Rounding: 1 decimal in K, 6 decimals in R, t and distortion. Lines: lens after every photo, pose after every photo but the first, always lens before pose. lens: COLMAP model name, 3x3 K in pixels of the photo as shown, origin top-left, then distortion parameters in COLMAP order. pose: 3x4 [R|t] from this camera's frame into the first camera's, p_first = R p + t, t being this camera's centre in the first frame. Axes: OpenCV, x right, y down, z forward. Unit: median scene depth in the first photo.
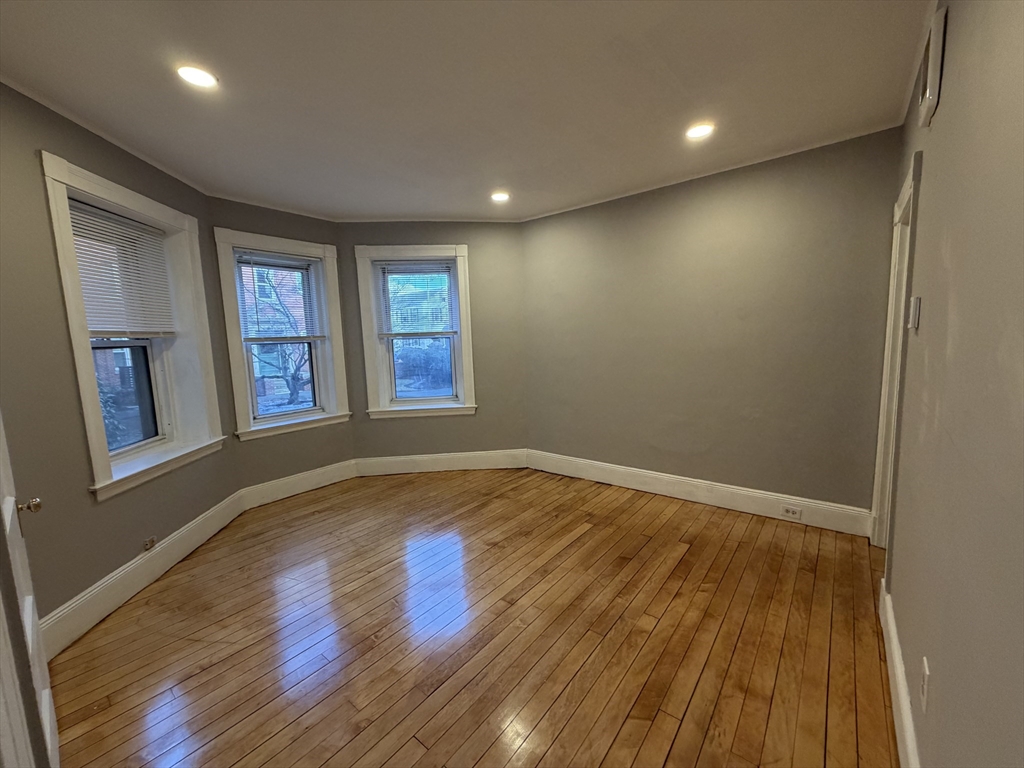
lens RADIAL K [[409.1, 0, 509.5], [0, 409.1, 386.0], [0, 0, 1]] dist [0.000897, -0.000207]
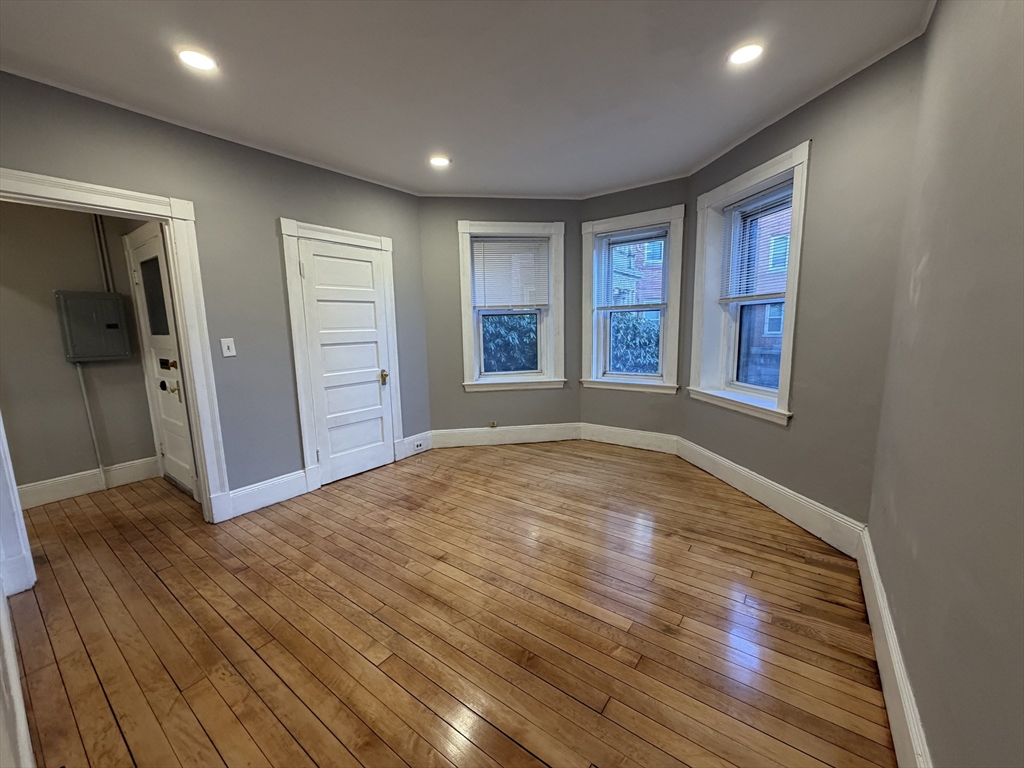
lens RADIAL K [[409.1, 0, 509.5], [0, 409.1, 387.4], [0, 0, 1]] dist [0.000897, -0.000207]
pose [[0.039418, 0.180809, -0.982728, 0.655097], [-0.096345, 0.979598, 0.176369, -0.075481], [0.994567, 0.087728, 0.056034, 0.721033]]
